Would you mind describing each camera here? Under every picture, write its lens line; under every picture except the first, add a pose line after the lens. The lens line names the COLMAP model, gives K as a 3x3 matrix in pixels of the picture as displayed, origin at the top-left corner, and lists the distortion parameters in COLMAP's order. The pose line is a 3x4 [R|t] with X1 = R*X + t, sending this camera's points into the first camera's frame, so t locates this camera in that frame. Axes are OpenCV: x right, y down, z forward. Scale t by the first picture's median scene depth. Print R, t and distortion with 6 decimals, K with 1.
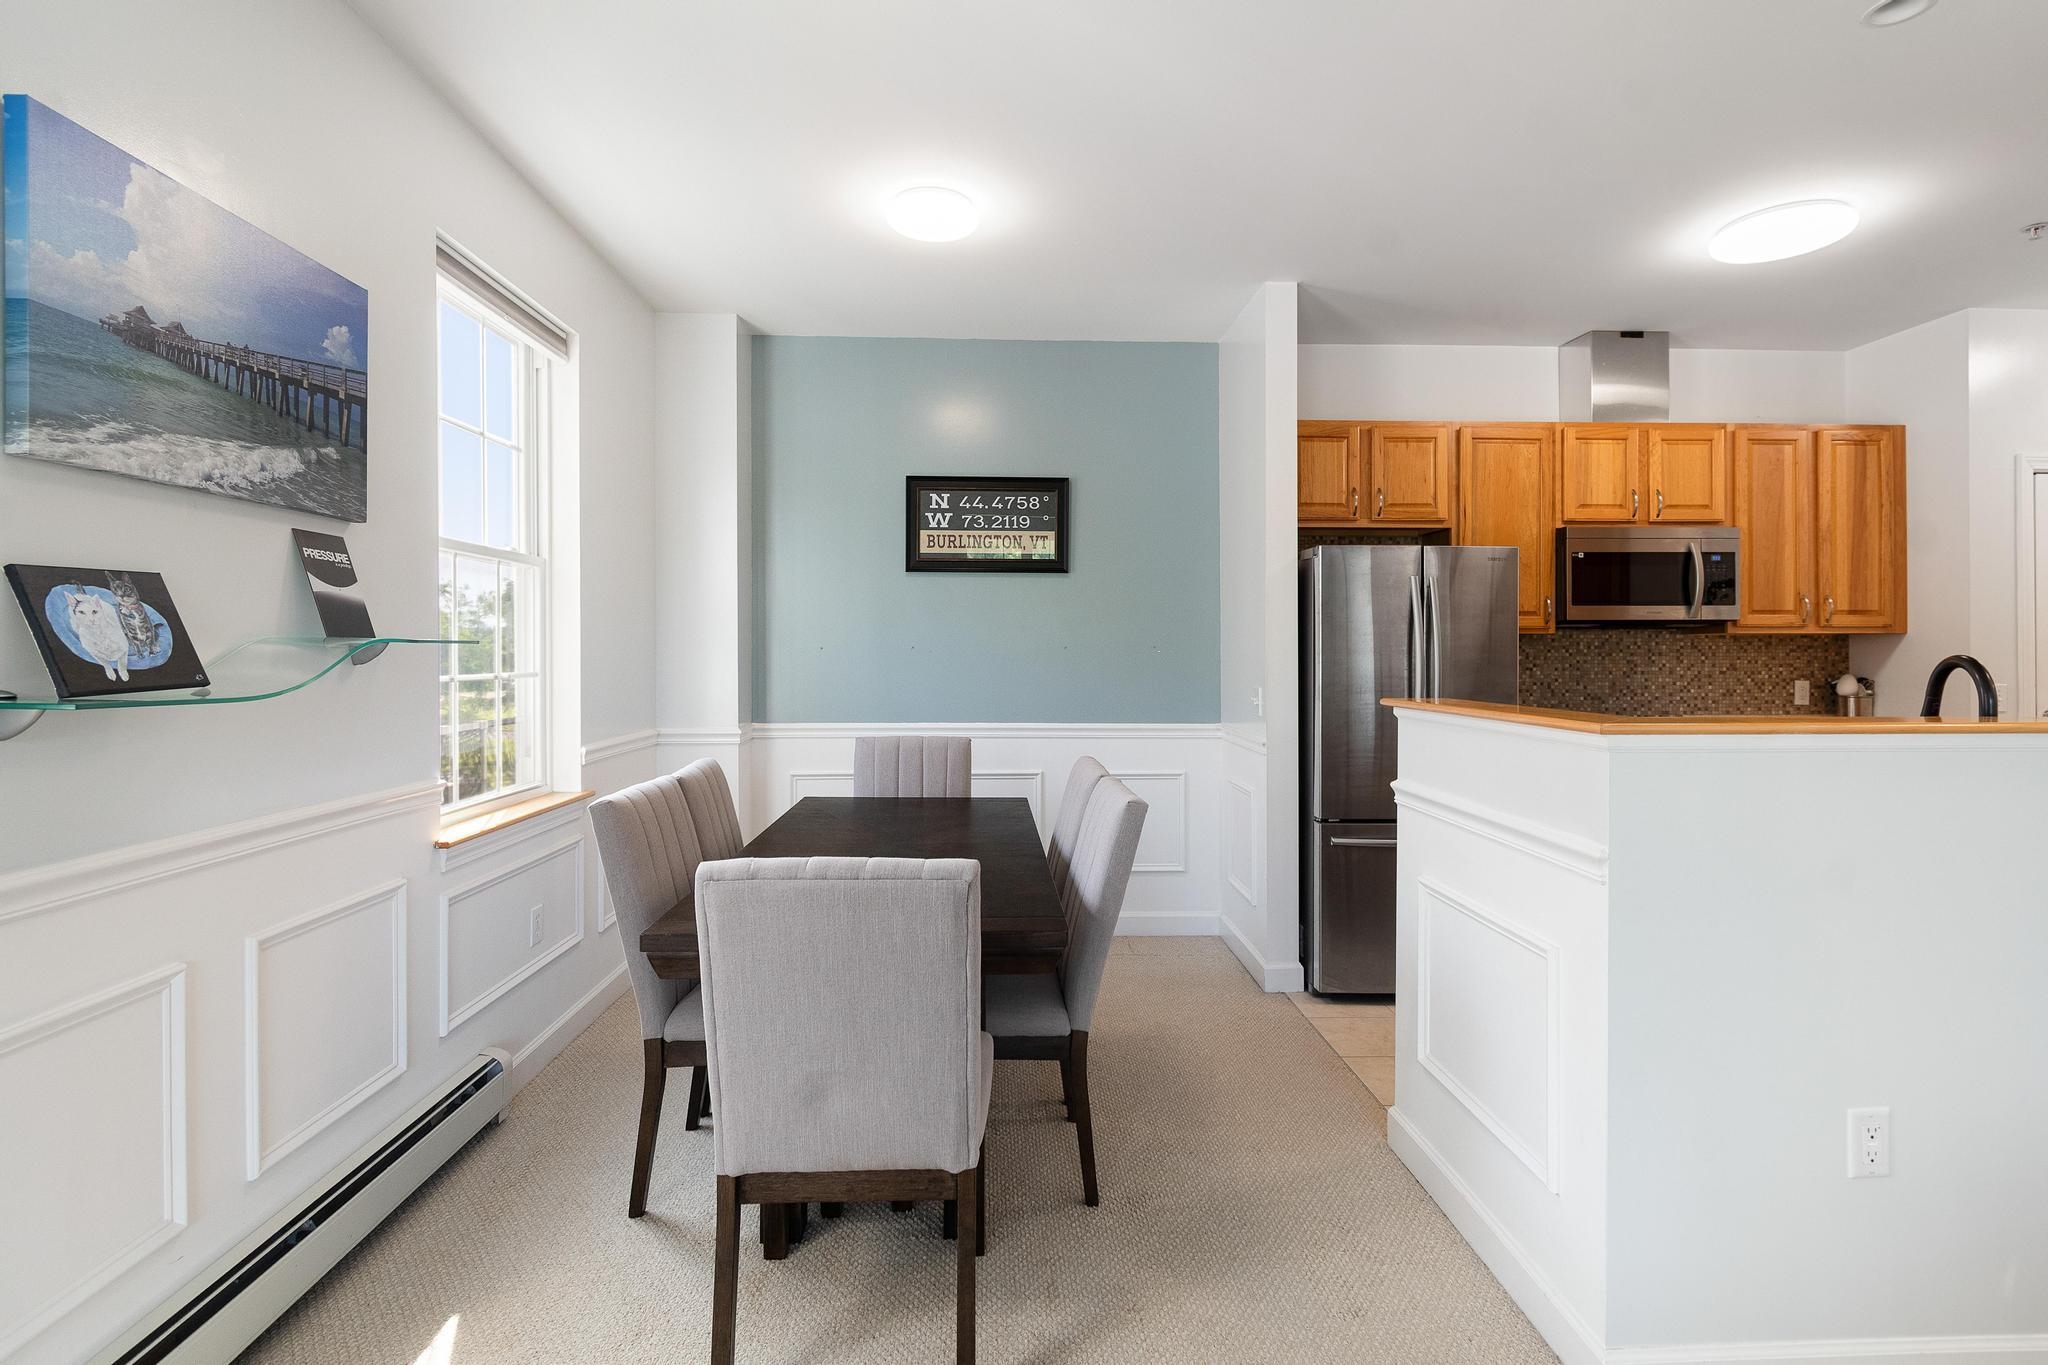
lens RADIAL K [[986.3, 0, 1031.4], [0, 986.3, 648.4], [0, 0, 1]] dist [-0.001239, -0.002468]
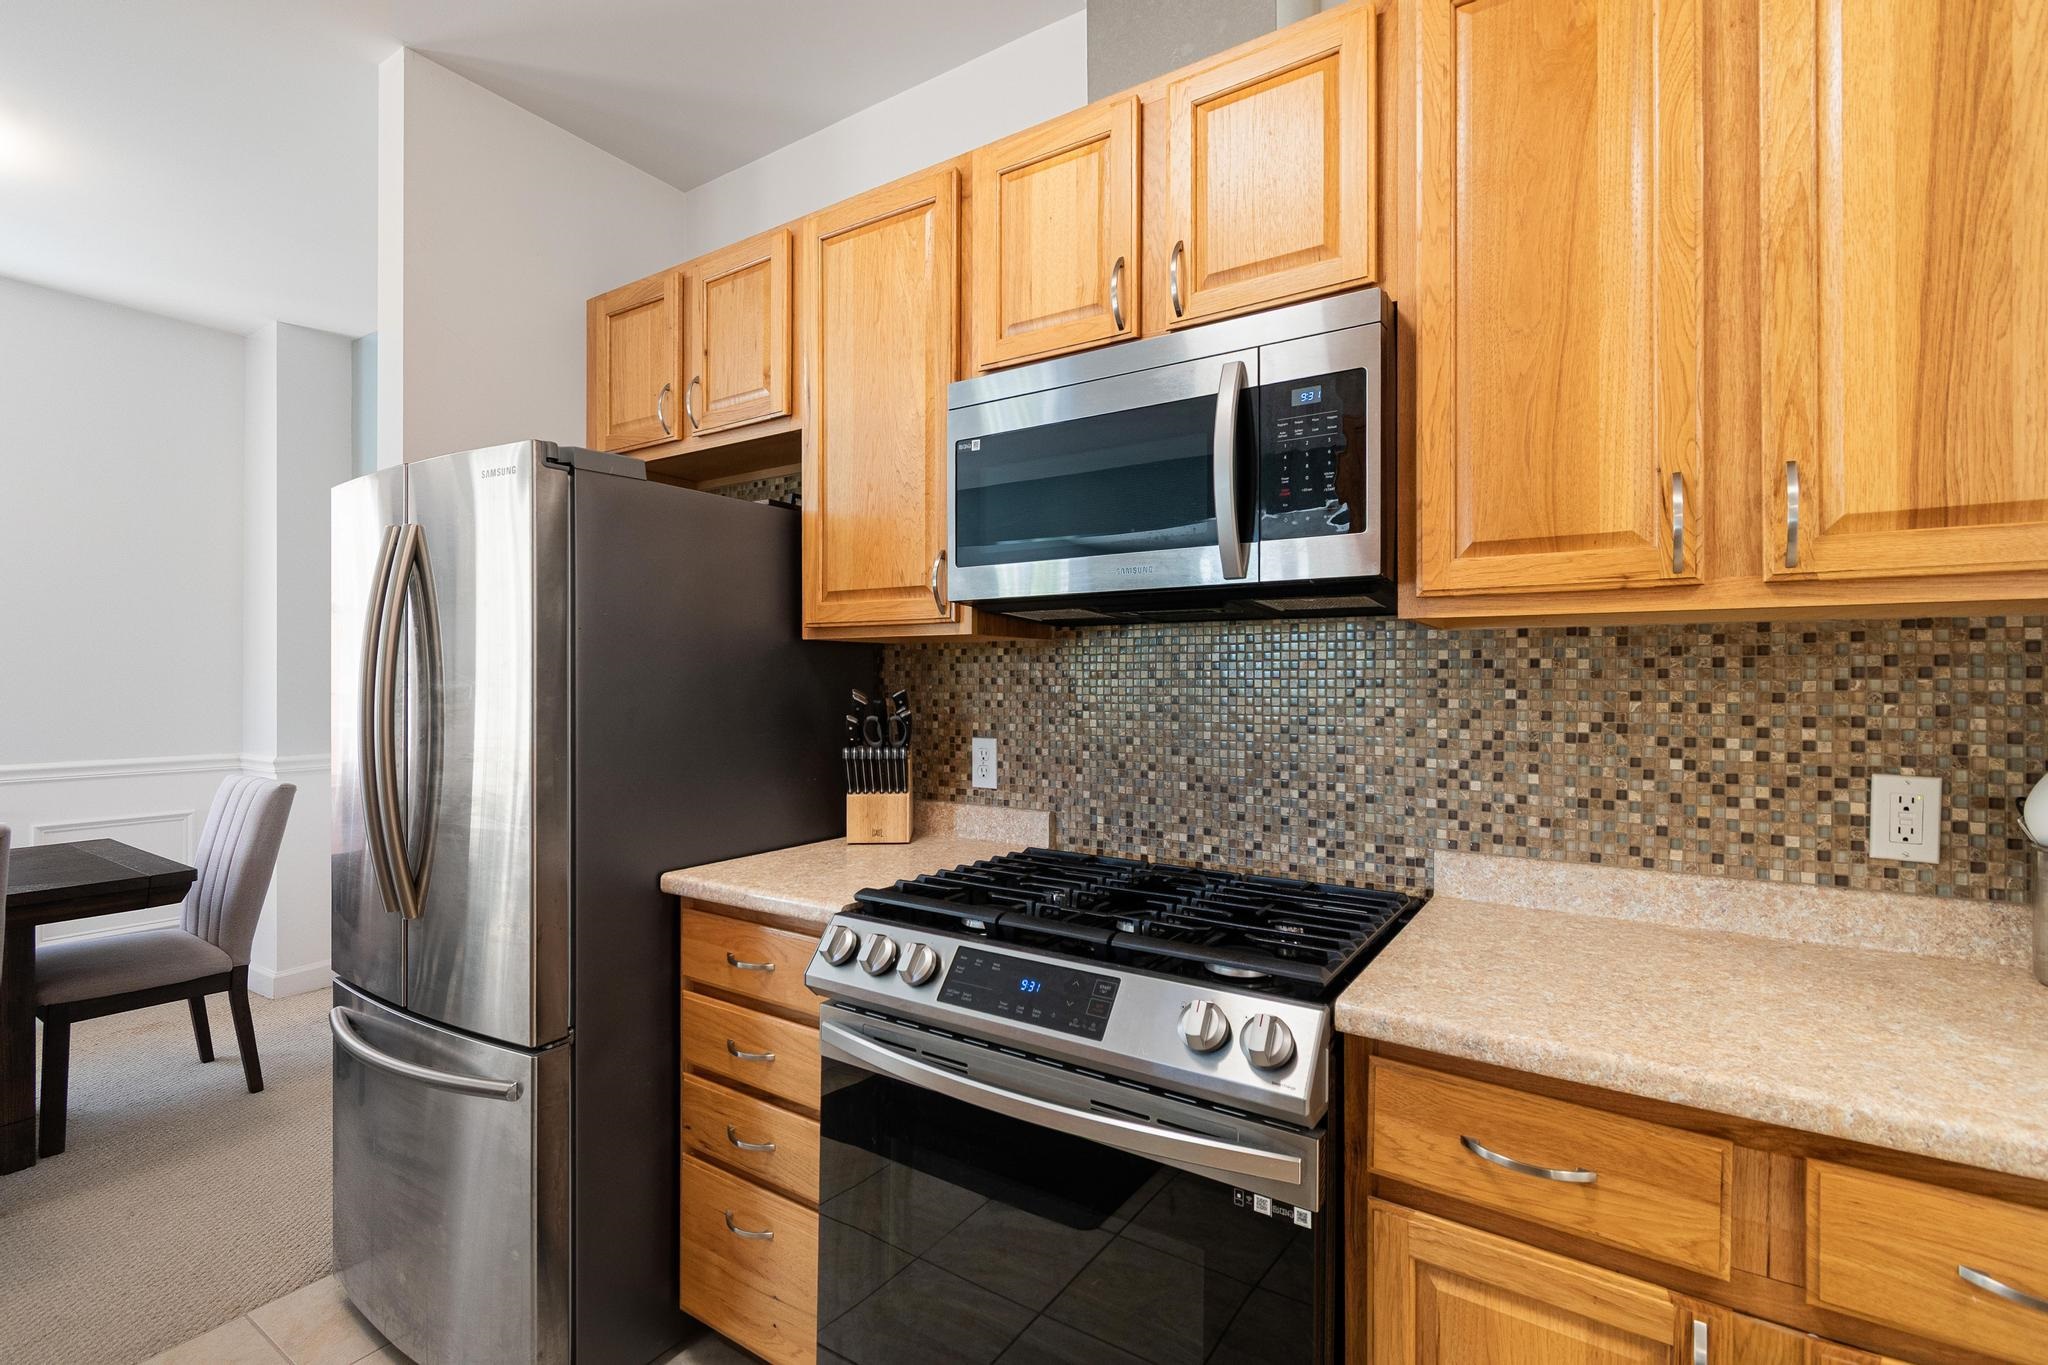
lens RADIAL K [[923.1, 0, 1024.0], [0, 923.1, 682.5], [0, 0, 1]] dist [0.000500, 0.000030]
pose [[0.807840, 0.002369, -0.589397, 1.533958], [0.000018, 0.999992, 0.004044, 0.008456], [0.589402, -0.003278, 0.807833, 1.316305]]
